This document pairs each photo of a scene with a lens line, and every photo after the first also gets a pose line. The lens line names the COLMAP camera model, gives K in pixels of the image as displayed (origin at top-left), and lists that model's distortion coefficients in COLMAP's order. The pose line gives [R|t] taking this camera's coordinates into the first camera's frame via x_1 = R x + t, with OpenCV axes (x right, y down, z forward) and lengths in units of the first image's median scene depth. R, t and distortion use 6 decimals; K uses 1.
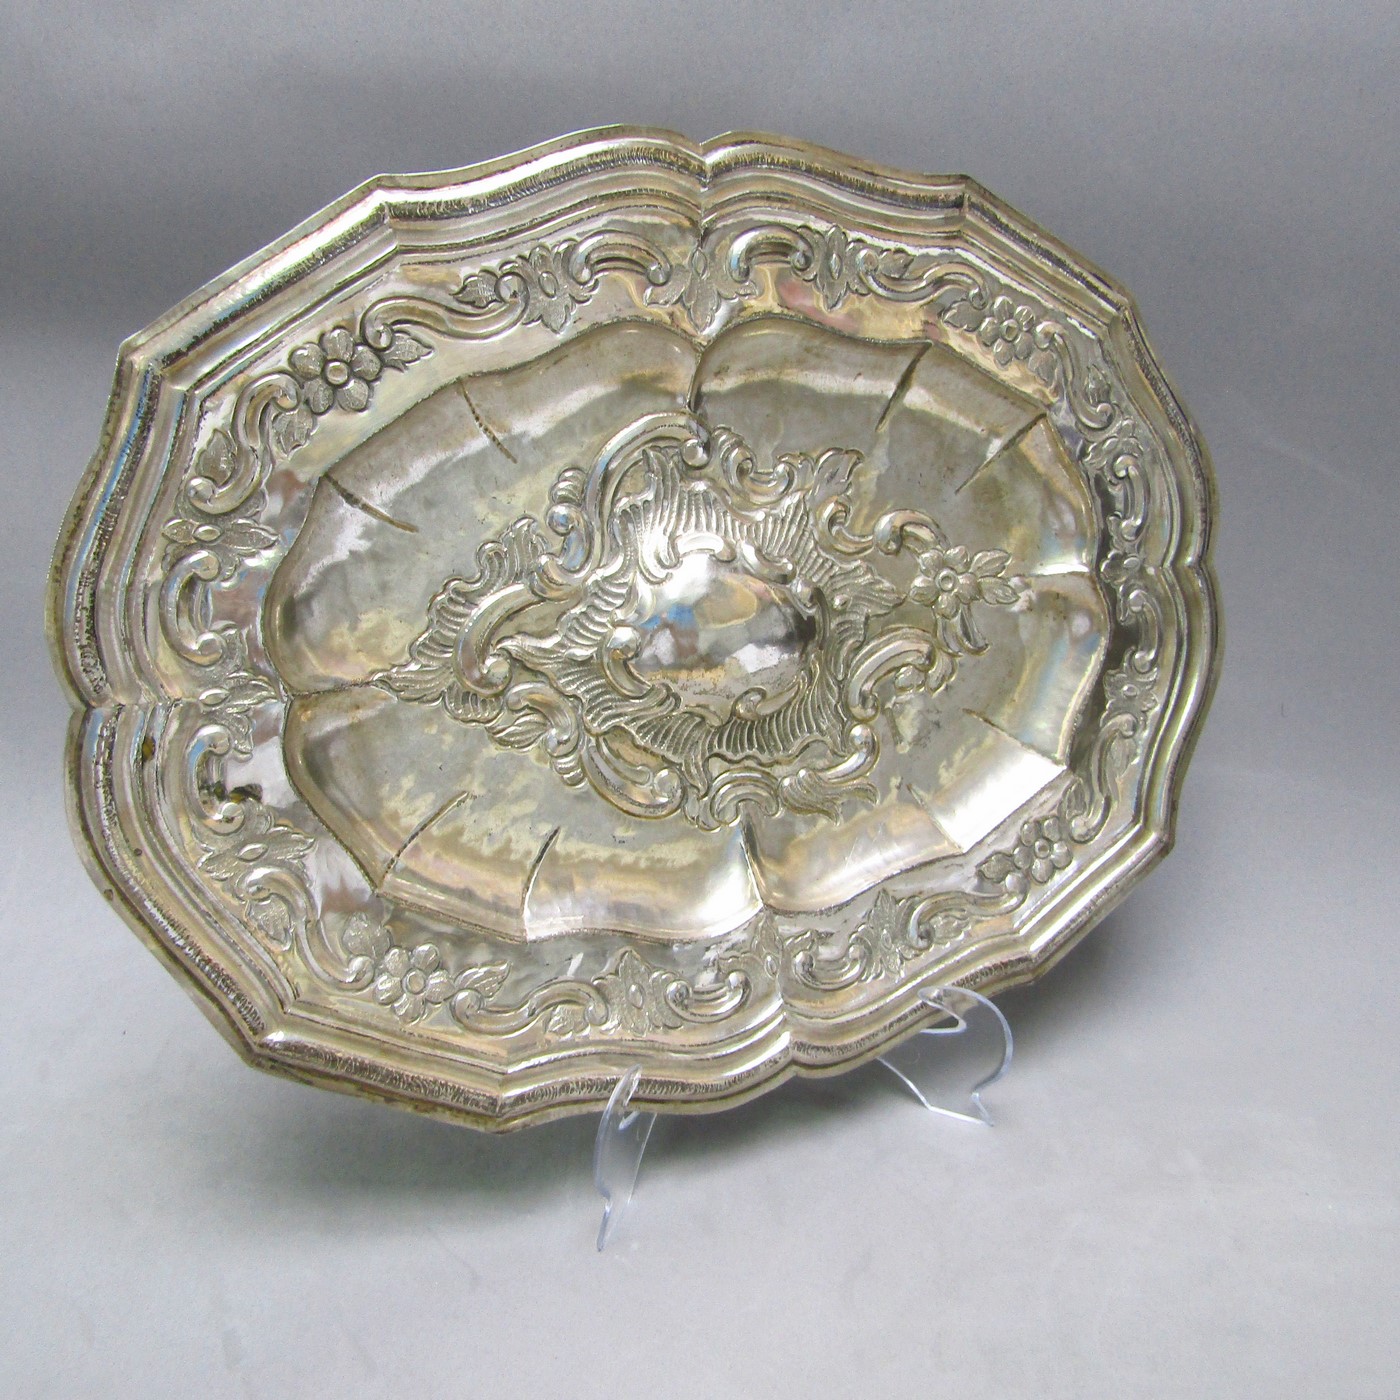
lens RADIAL K [[1329.9, 0, 700.0], [0, 1329.9, 700.0], [0, 0, 1]] dist [-0.007743, 0.000179]
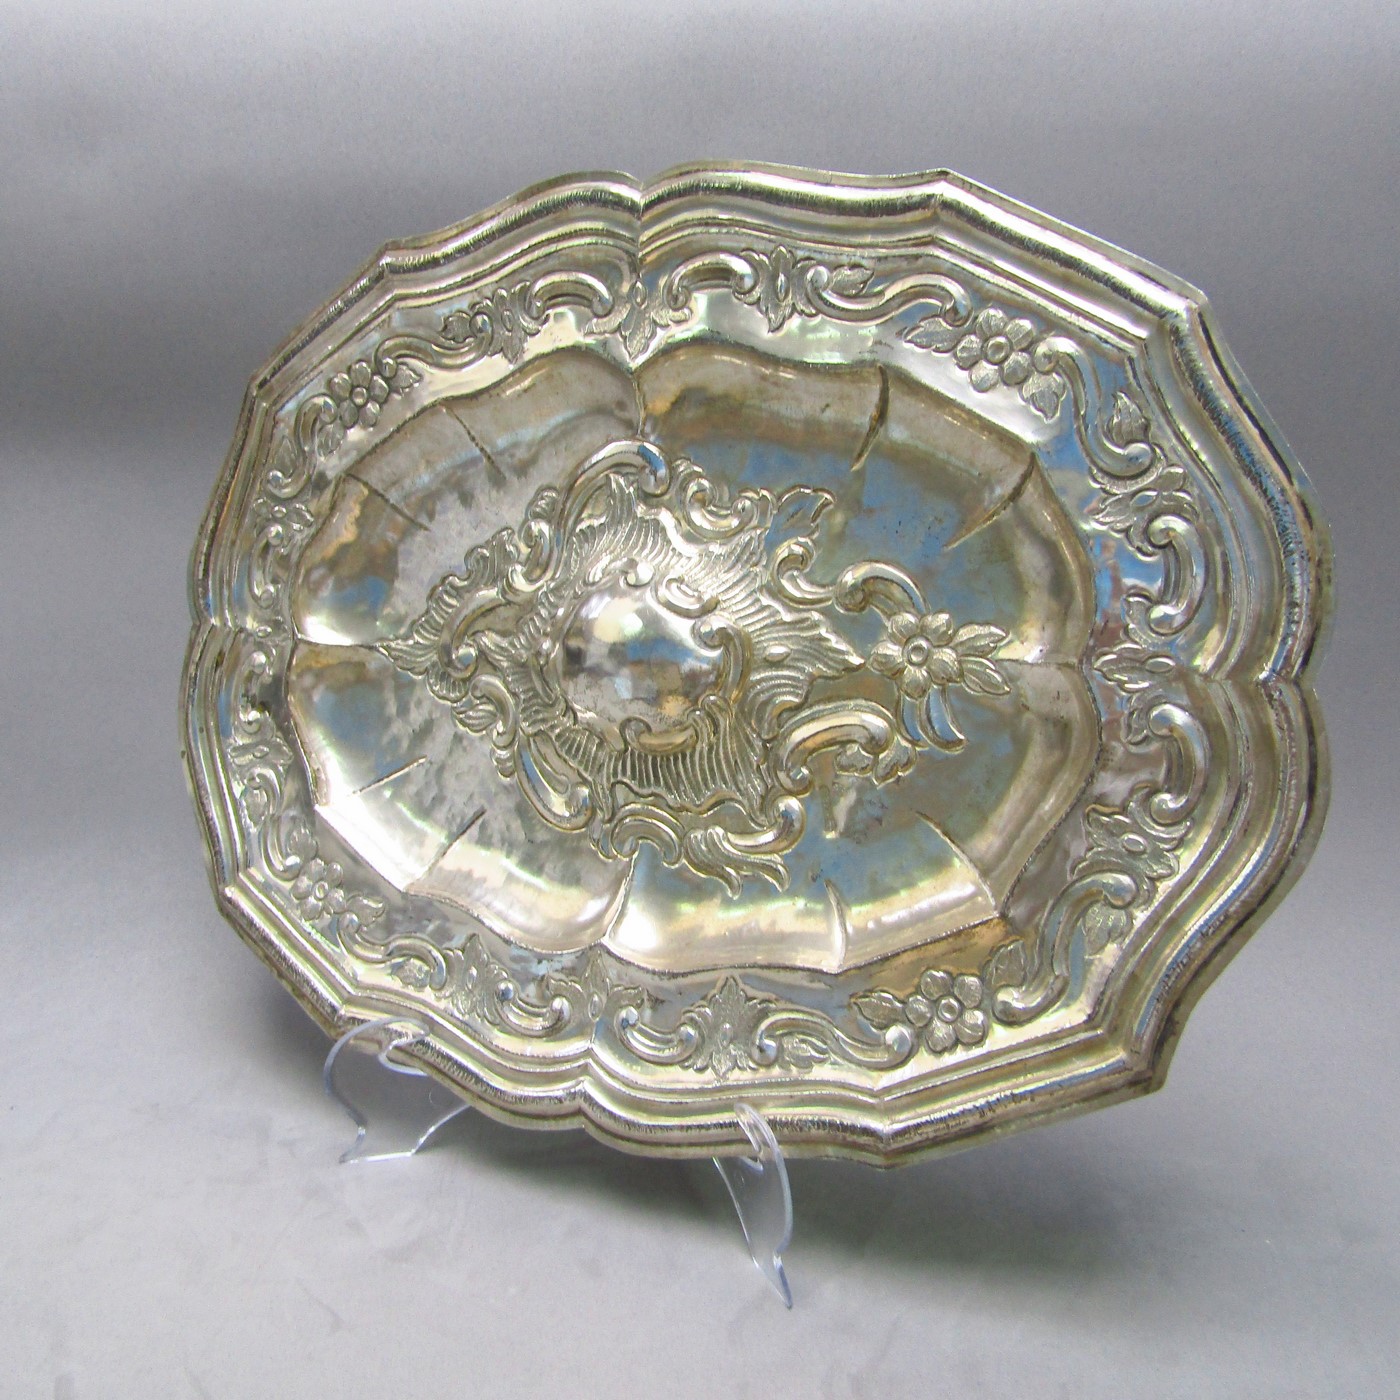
lens RADIAL K [[1329.9, 0, 700.0], [0, 1329.9, 700.0], [0, 0, 1]] dist [-0.007743, 0.000179]
pose [[0.618034, 0.142613, -0.773108, 0.836617], [-0.235447, 0.971846, -0.008946, -0.023922], [0.750066, 0.187555, 0.634212, 0.425579]]
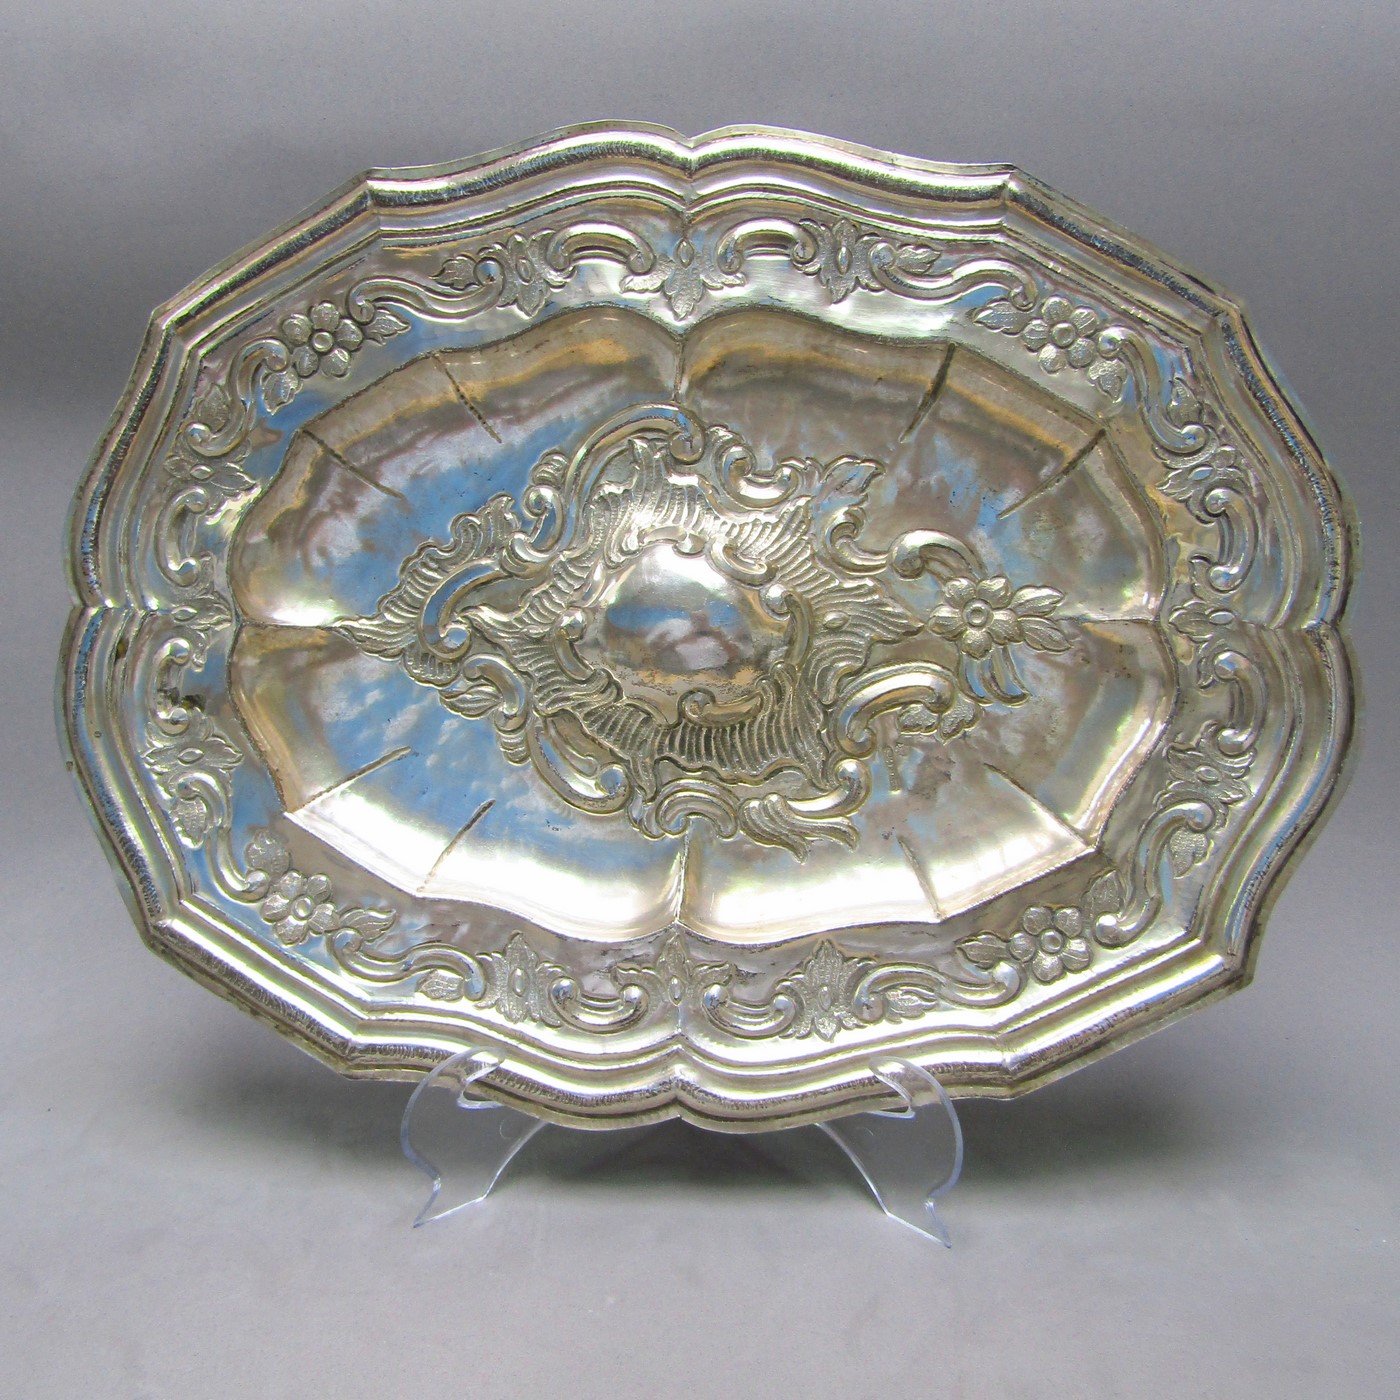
lens RADIAL K [[1320.9, 0, 702.7], [0, 1320.9, 694.9], [0, 0, 1]] dist [-0.007005, 0.002514]
pose [[0.885895, 0.108228, -0.451084, 0.477044], [-0.168567, 0.981036, -0.095672, 0.086723], [0.432175, 0.160793, 0.887339, 0.170908]]
